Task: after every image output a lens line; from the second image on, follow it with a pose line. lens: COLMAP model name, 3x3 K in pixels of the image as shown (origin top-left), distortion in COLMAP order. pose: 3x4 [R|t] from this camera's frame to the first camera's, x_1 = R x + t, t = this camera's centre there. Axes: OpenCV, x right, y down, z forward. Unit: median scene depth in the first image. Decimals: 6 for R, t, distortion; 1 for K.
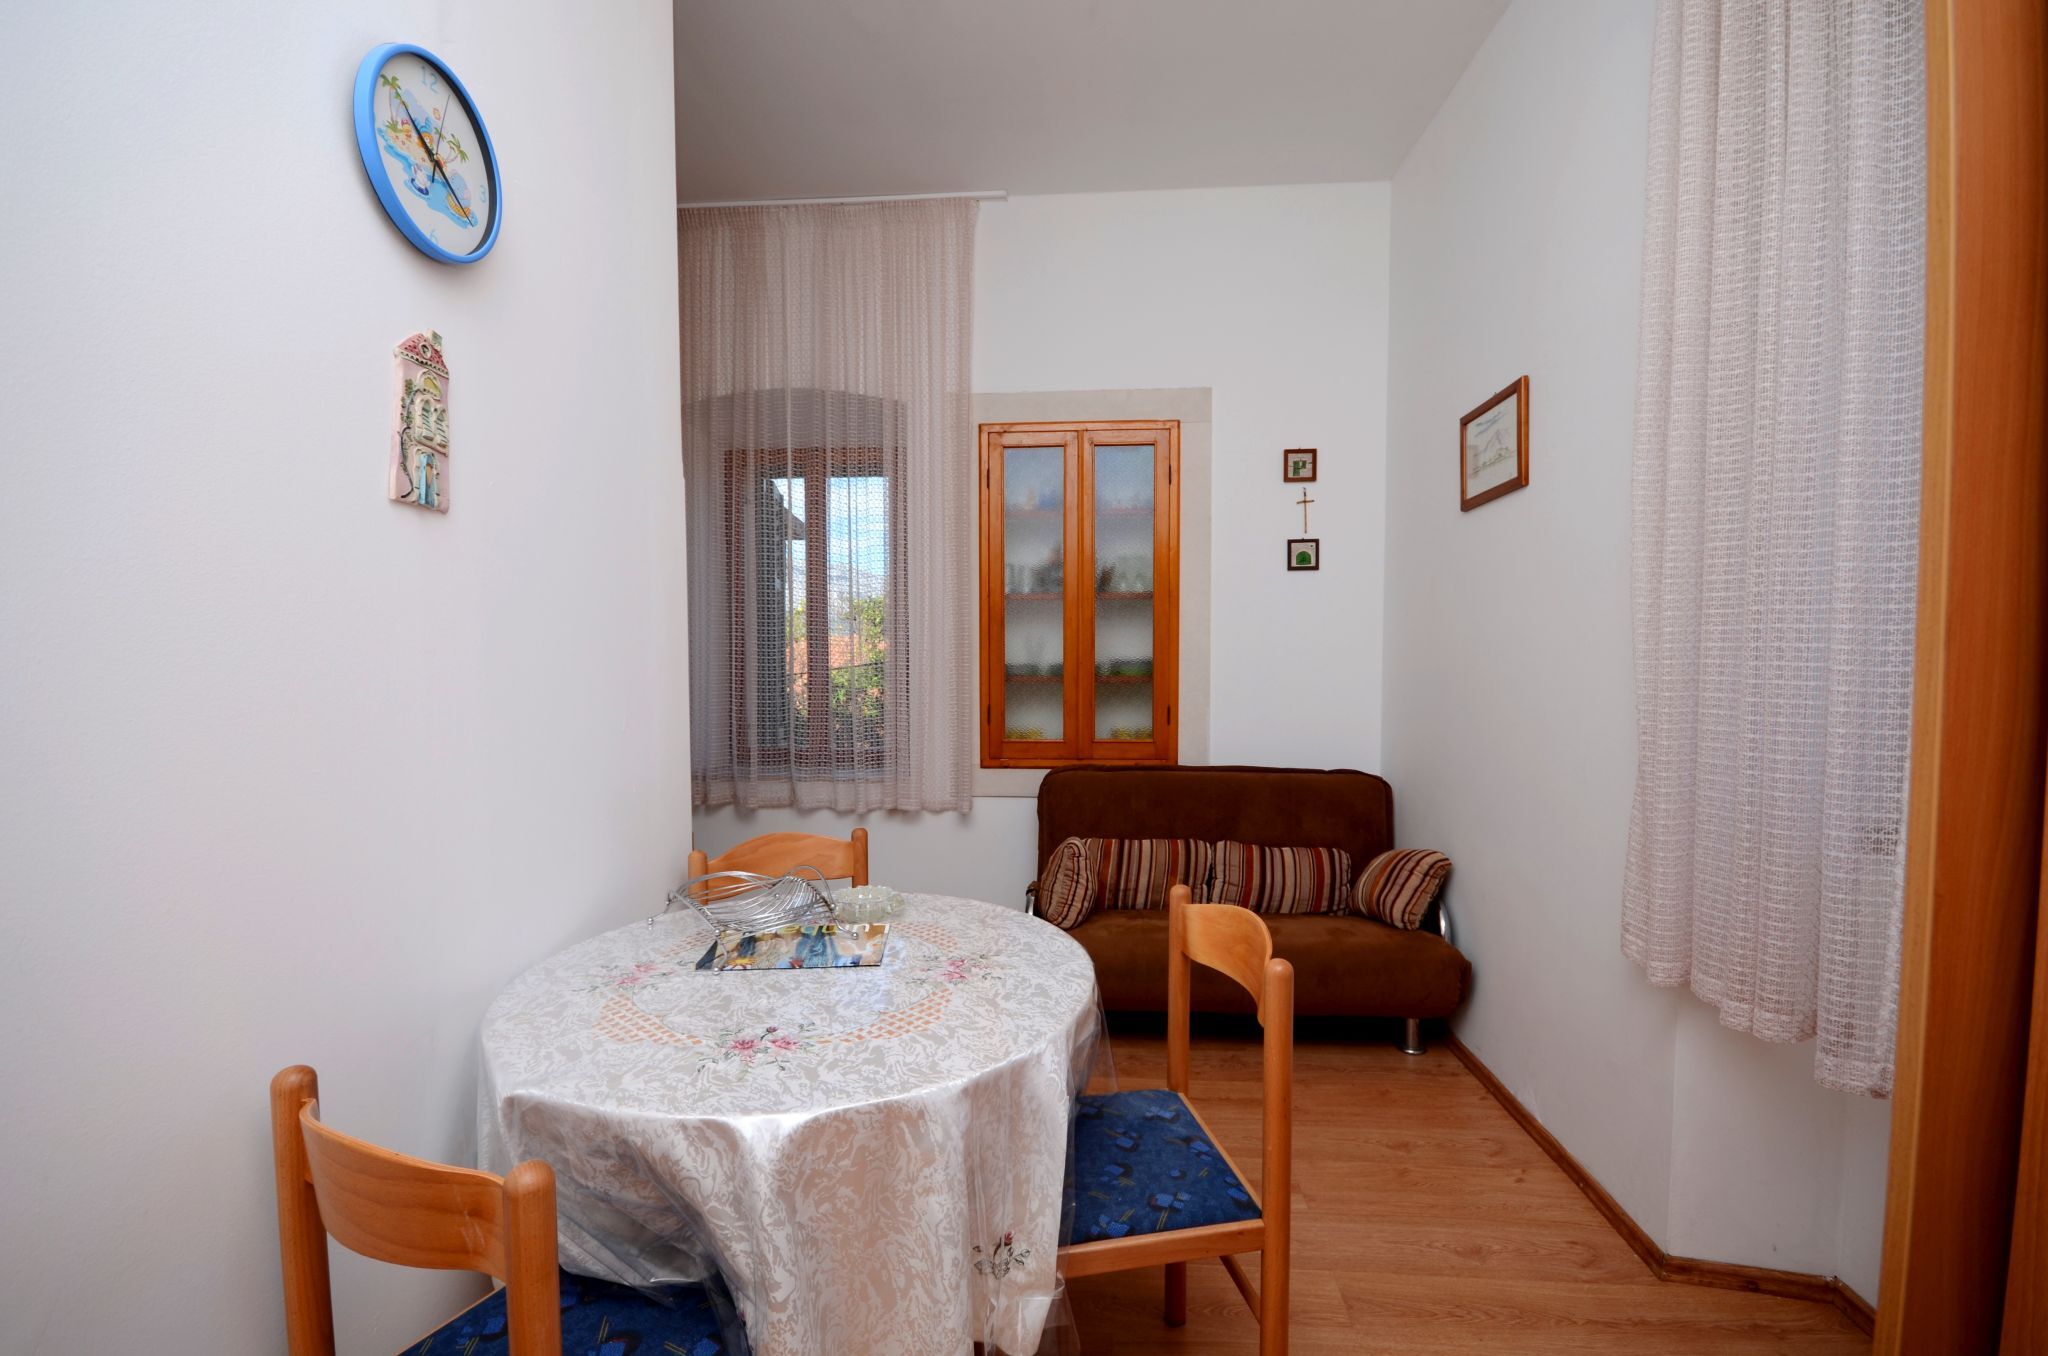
lens RADIAL K [[889.5, 0, 1040.9], [0, 889.5, 699.9], [0, 0, 1]] dist [-0.000704, -0.008834]
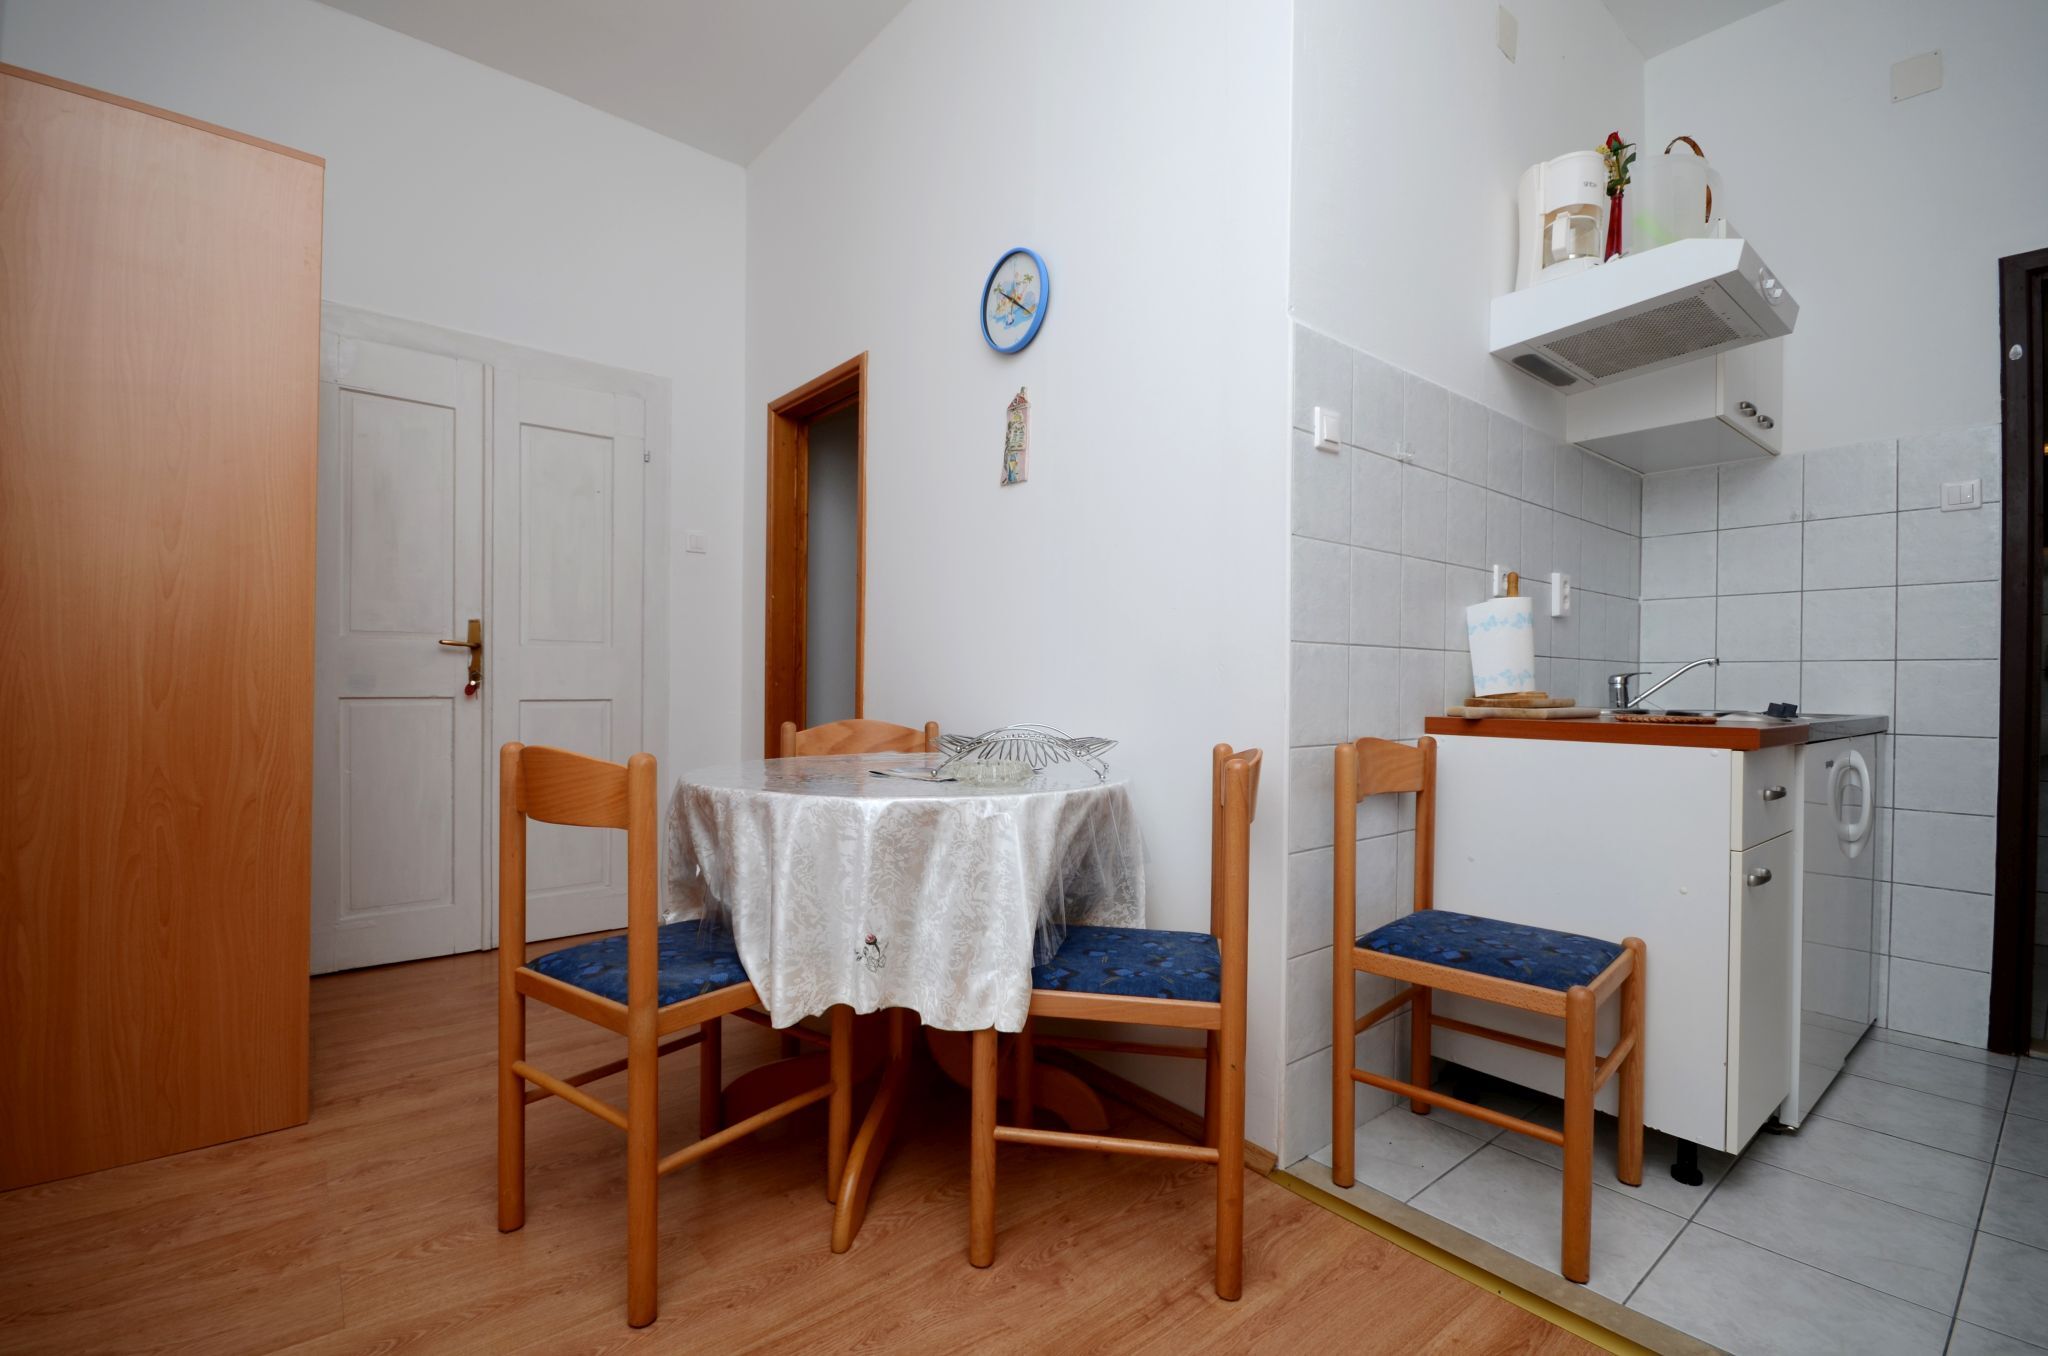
lens RADIAL K [[889.5, 0, 1017.5], [0, 889.5, 686.2], [0, 0, 1]] dist [-0.000704, -0.008834]
pose [[-0.729298, 0.000413, -0.684196, 0.645046], [-0.045435, 0.997763, 0.049033, 0.135001], [0.682685, 0.066846, -0.727648, 2.492758]]
